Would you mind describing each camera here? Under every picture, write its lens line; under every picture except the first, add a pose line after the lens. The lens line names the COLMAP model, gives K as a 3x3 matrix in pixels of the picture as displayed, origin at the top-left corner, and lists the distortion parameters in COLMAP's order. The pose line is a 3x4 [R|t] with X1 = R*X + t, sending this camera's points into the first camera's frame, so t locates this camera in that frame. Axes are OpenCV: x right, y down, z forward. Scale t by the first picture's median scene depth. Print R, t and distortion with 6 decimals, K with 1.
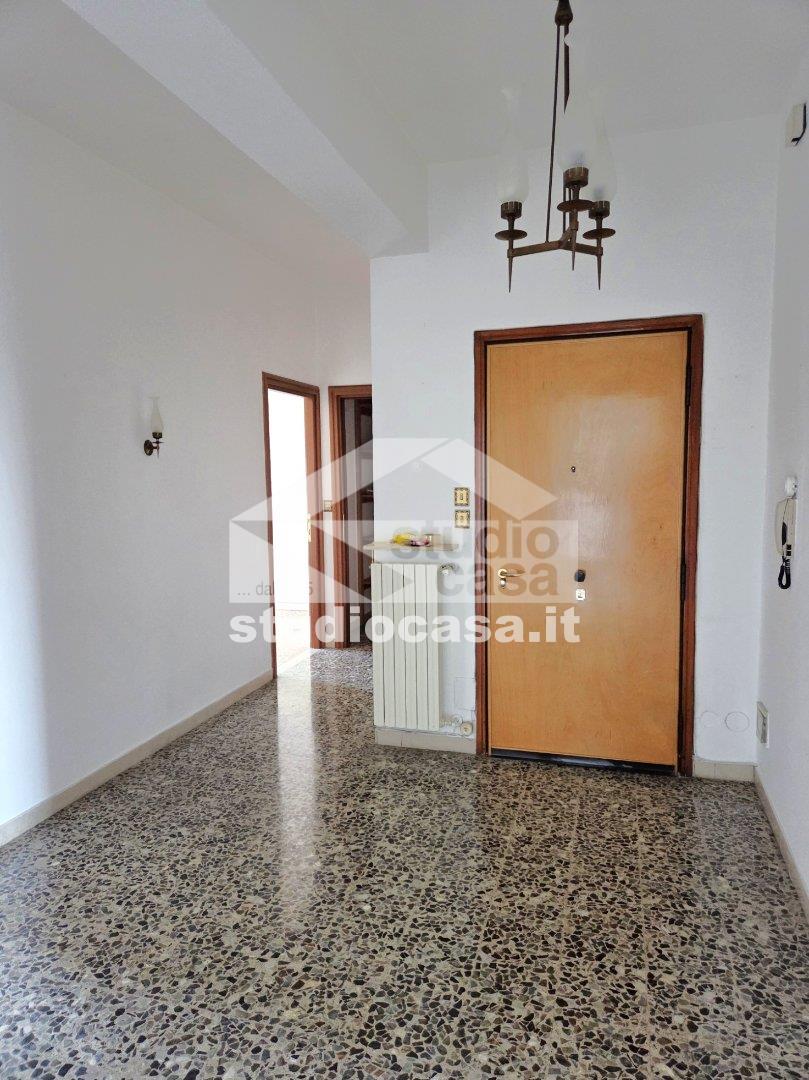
lens RADIAL K [[749.6, 0, 404.5], [0, 749.6, 540.0], [0, 0, 1]] dist [0.107053, -0.099590]
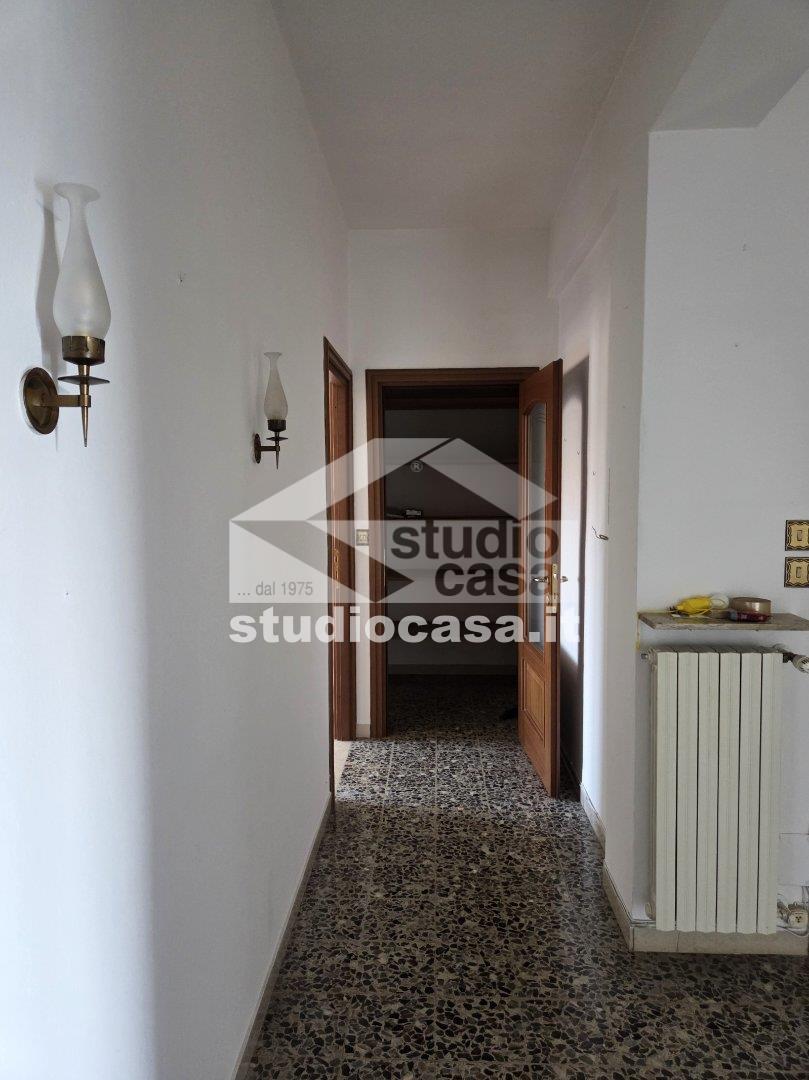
lens RADIAL K [[749.6, 0, 404.5], [0, 749.6, 540.0], [0, 0, 1]] dist [0.107053, -0.099590]
pose [[0.969434, -0.011198, 0.245095, -0.368932], [0.016390, 0.999682, -0.019155, -0.045832], [-0.244803, 0.022587, 0.969310, 0.467975]]
